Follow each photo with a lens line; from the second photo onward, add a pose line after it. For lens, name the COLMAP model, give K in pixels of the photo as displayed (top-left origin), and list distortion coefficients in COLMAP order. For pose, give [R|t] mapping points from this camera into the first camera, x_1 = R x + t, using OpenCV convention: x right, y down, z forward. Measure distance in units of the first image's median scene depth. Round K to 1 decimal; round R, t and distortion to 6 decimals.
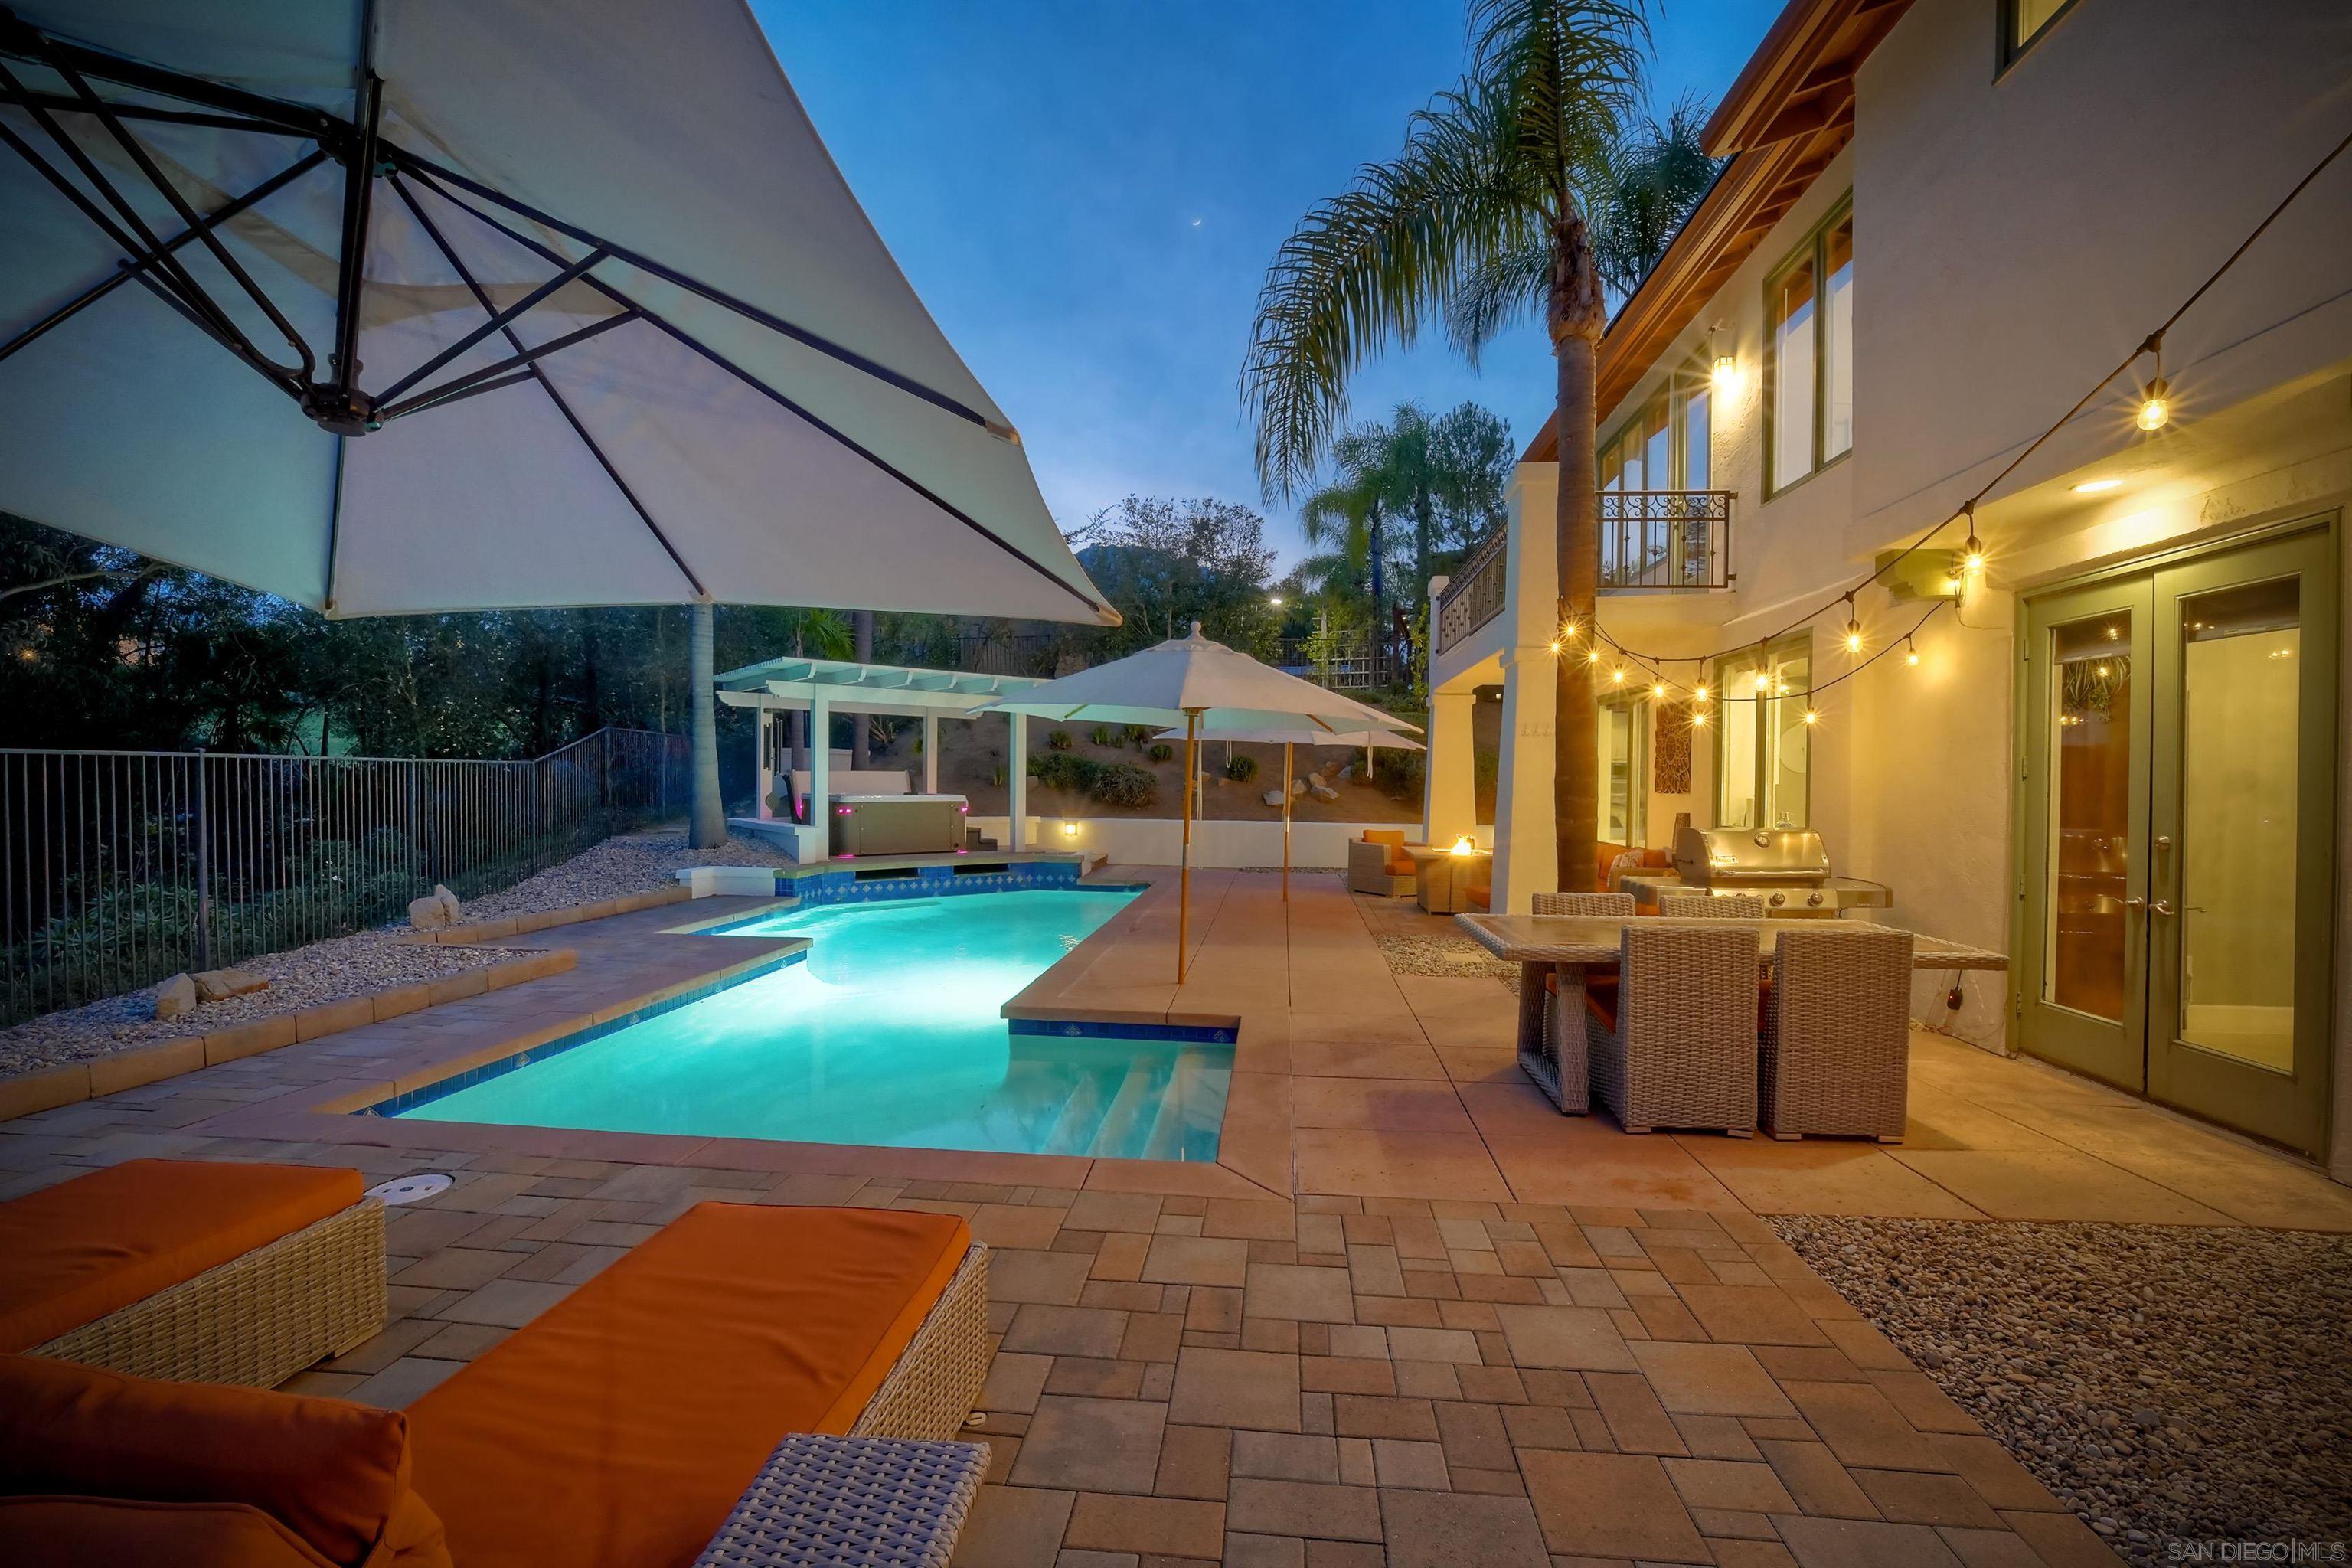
lens RADIAL K [[975.3, 0, 1186.9], [0, 975.3, 788.0], [0, 0, 1]] dist [-0.010080, -0.000347]
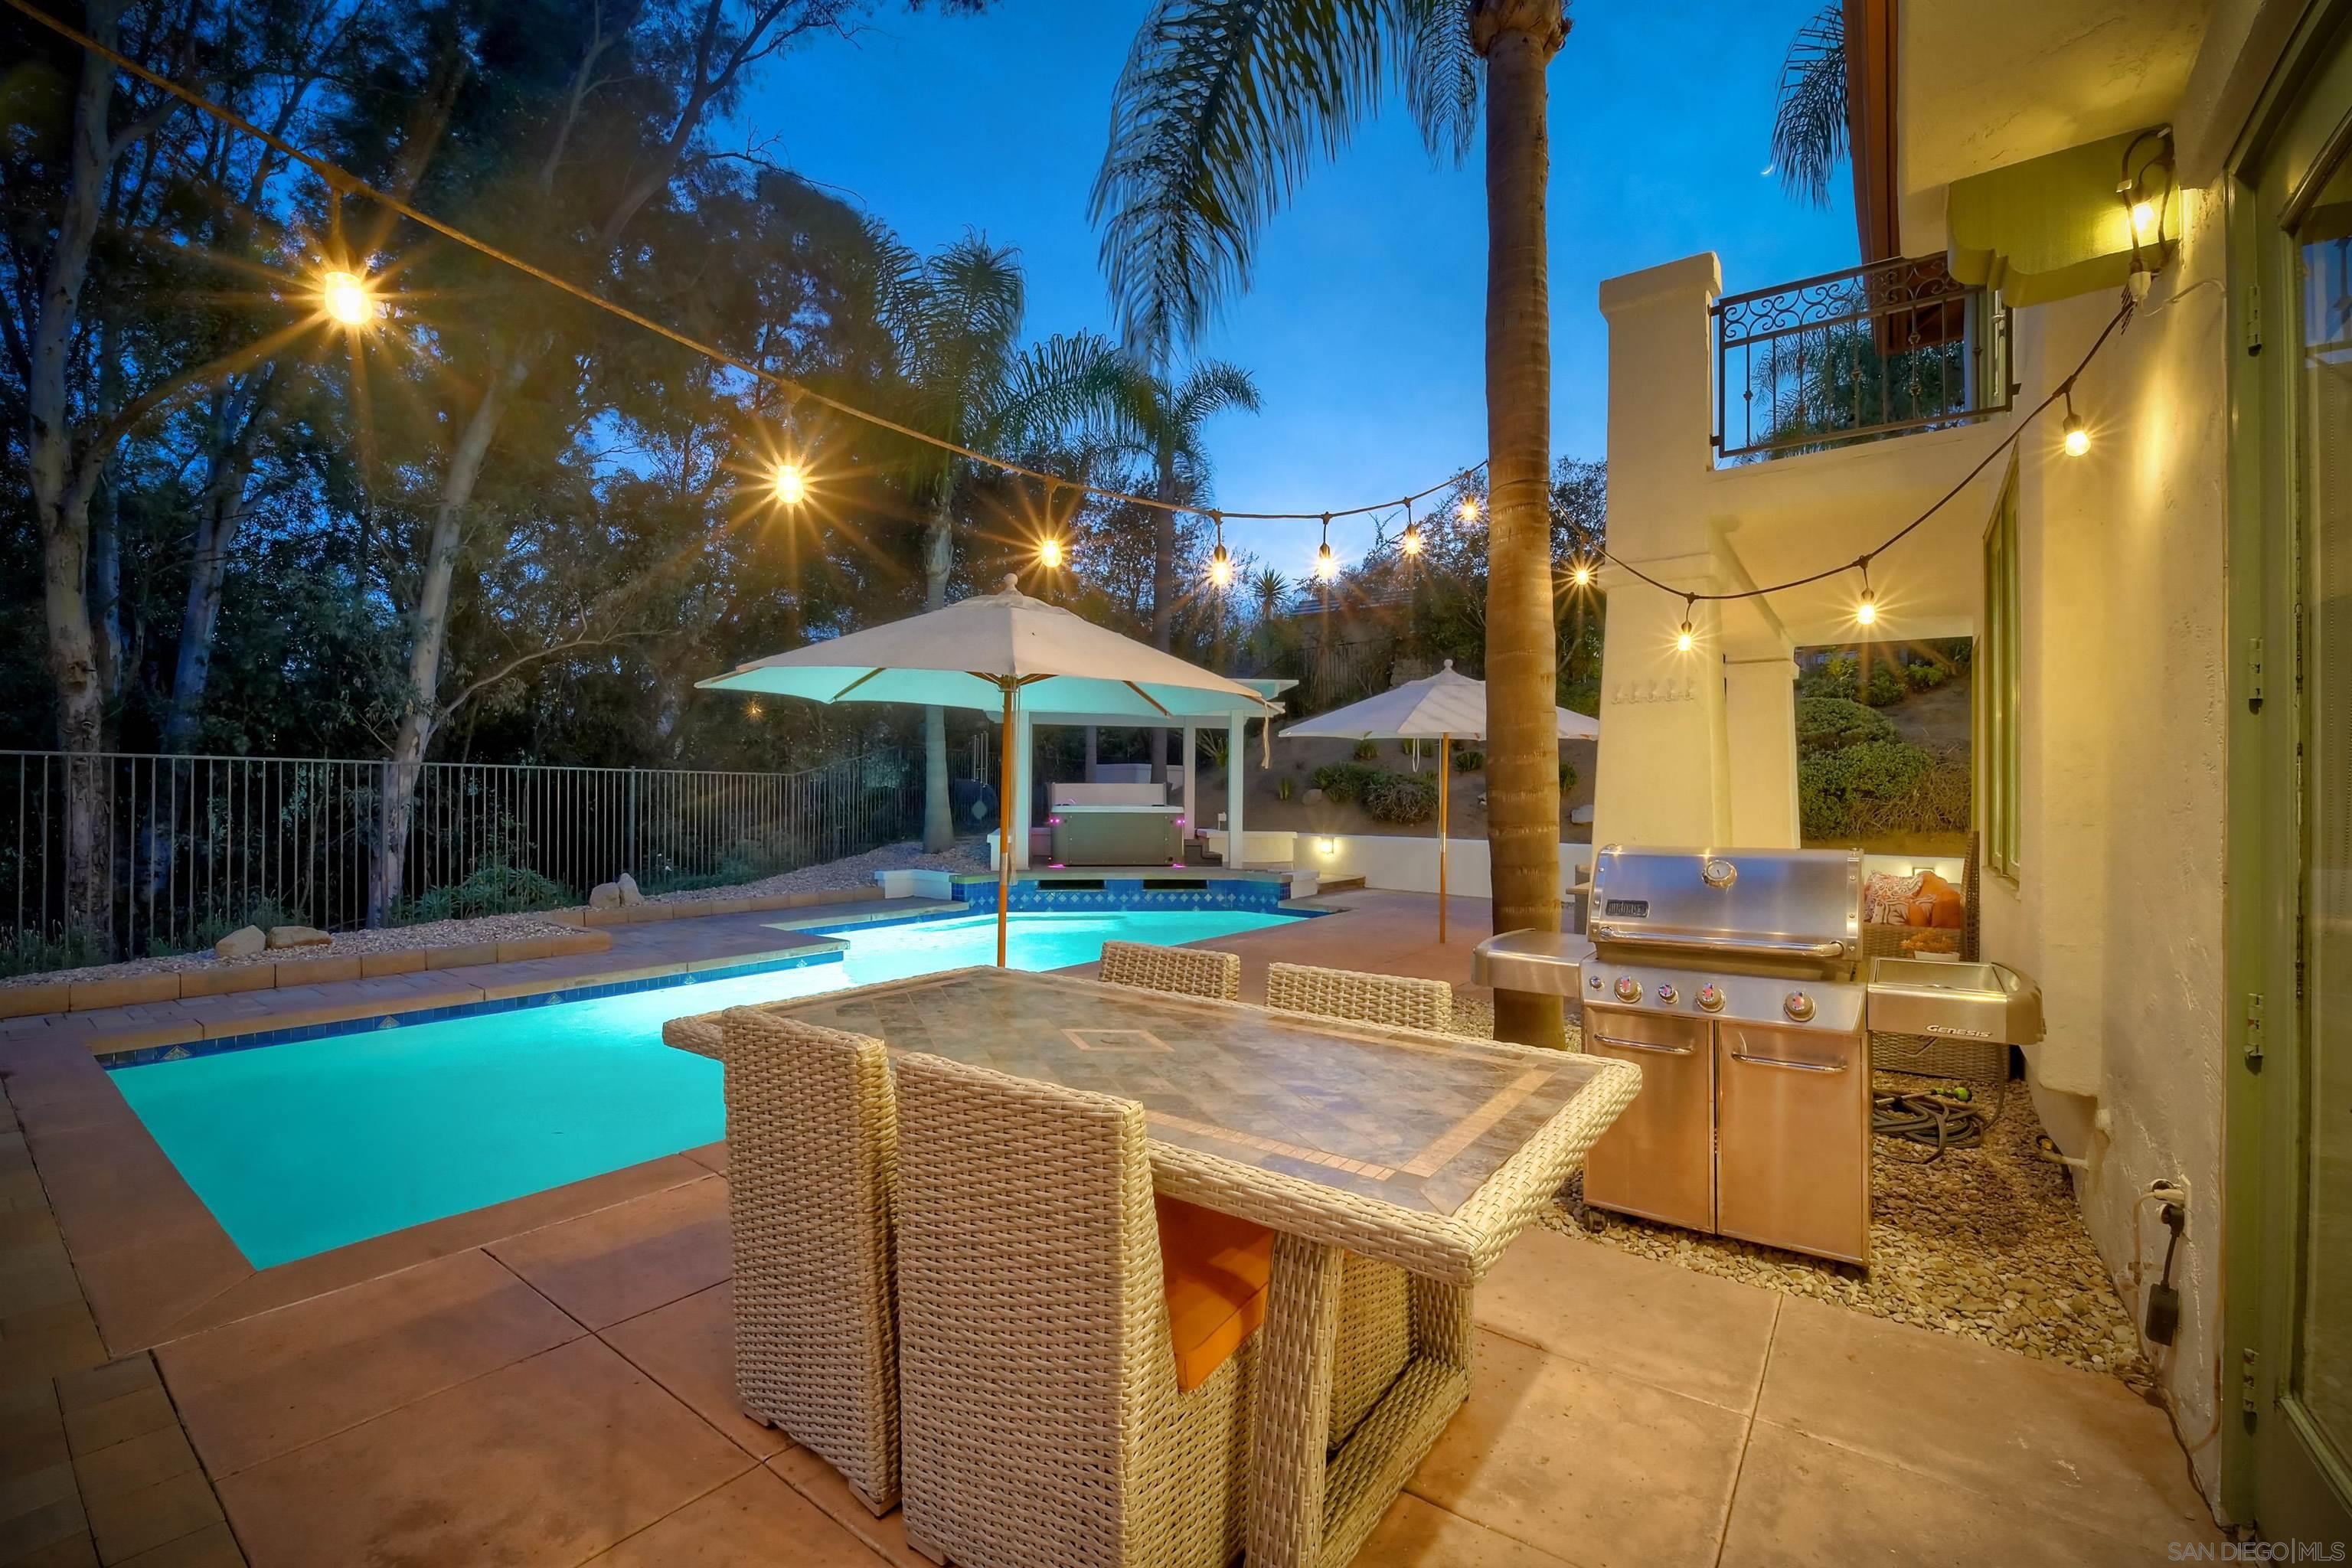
lens RADIAL K [[975.3, 0, 1177.2], [0, 975.3, 793.7], [0, 0, 1]] dist [-0.010080, -0.000347]
pose [[0.862759, -0.003216, -0.505606, 0.272959], [-0.005464, 0.999862, -0.015684, 0.010991], [0.505586, 0.016295, 0.862622, 0.198130]]
